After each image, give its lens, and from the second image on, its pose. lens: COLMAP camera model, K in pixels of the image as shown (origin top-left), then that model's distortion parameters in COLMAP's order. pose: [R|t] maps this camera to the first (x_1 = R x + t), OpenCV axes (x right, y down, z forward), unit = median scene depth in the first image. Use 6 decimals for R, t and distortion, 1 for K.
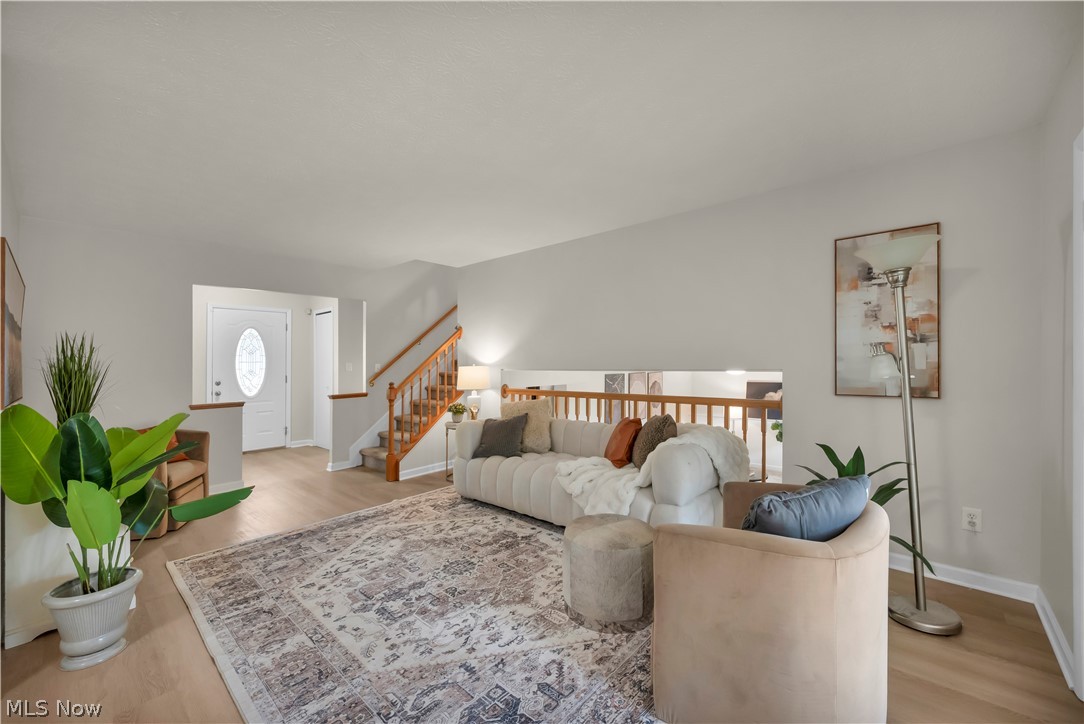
lens RADIAL K [[440.5, 0, 547.2], [0, 440.5, 358.0], [0, 0, 1]] dist [-0.000797, -0.000561]
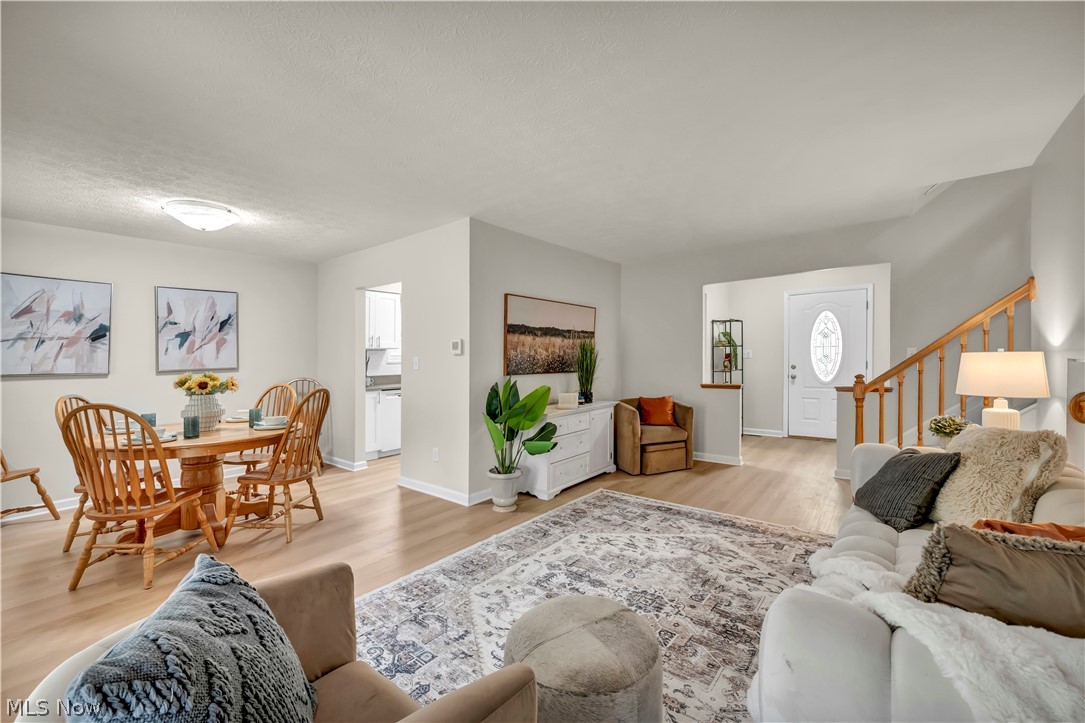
lens RADIAL K [[440.9, 0, 535.4], [0, 440.9, 372.2], [0, 0, 1]] dist [-0.000797, -0.000561]
pose [[0.030983, 0.048770, -0.998329, 0.580366], [0.029829, 0.998319, 0.049695, -0.000564], [0.999075, -0.031319, 0.029476, 0.760824]]
